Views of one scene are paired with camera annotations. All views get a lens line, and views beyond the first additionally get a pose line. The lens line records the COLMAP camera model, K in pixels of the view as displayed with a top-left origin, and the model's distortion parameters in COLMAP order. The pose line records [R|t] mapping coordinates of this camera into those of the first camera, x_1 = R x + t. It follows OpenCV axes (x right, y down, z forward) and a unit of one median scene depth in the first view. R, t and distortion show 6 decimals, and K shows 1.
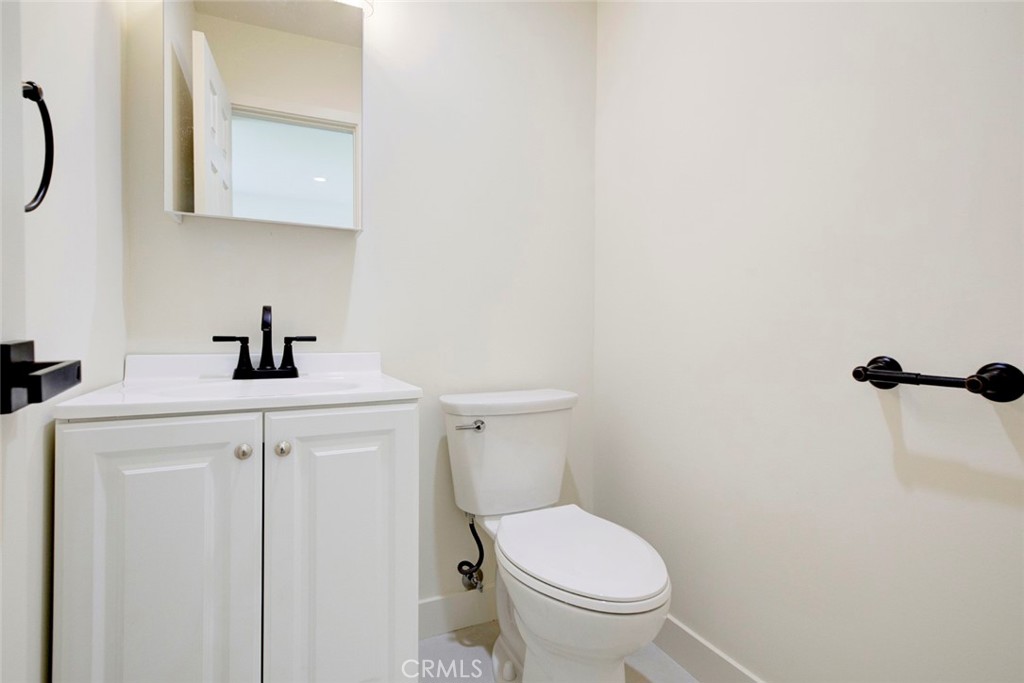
lens RADIAL K [[508.6, 0, 515.7], [0, 508.6, 327.7], [0, 0, 1]] dist [0.000730, 0.000108]
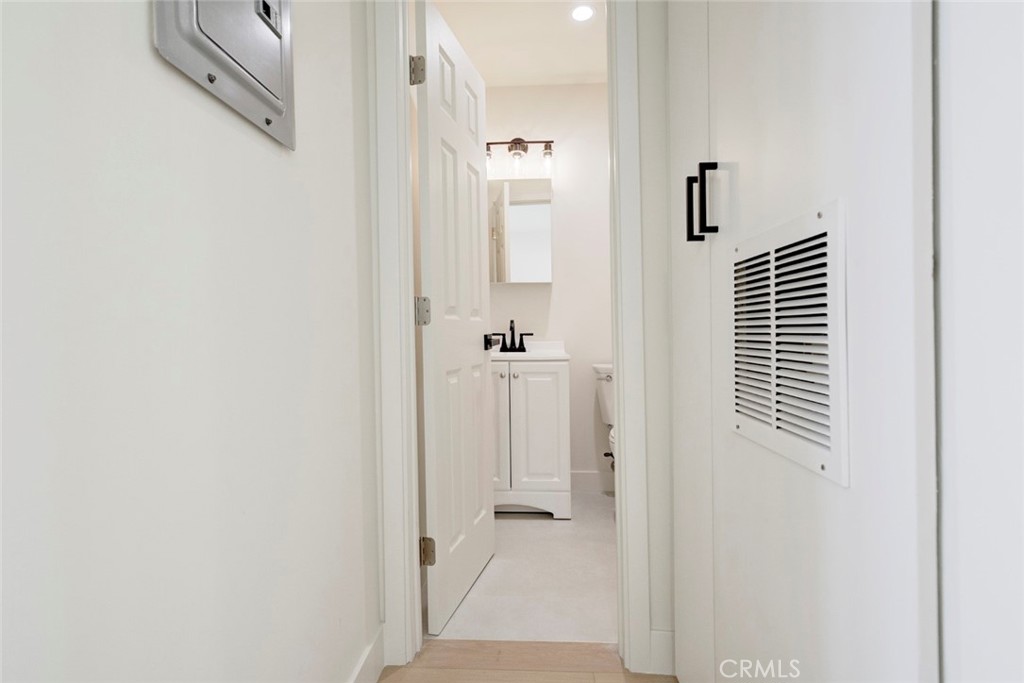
lens RADIAL K [[500.5, 0, 508.0], [0, 500.5, 336.0], [0, 0, 1]] dist [-0.000420, 0.000279]
pose [[0.878690, -0.001608, -0.477391, 0.552858], [0.013387, 0.999684, 0.021273, -0.018871], [0.477206, -0.025084, 0.878433, -0.959819]]
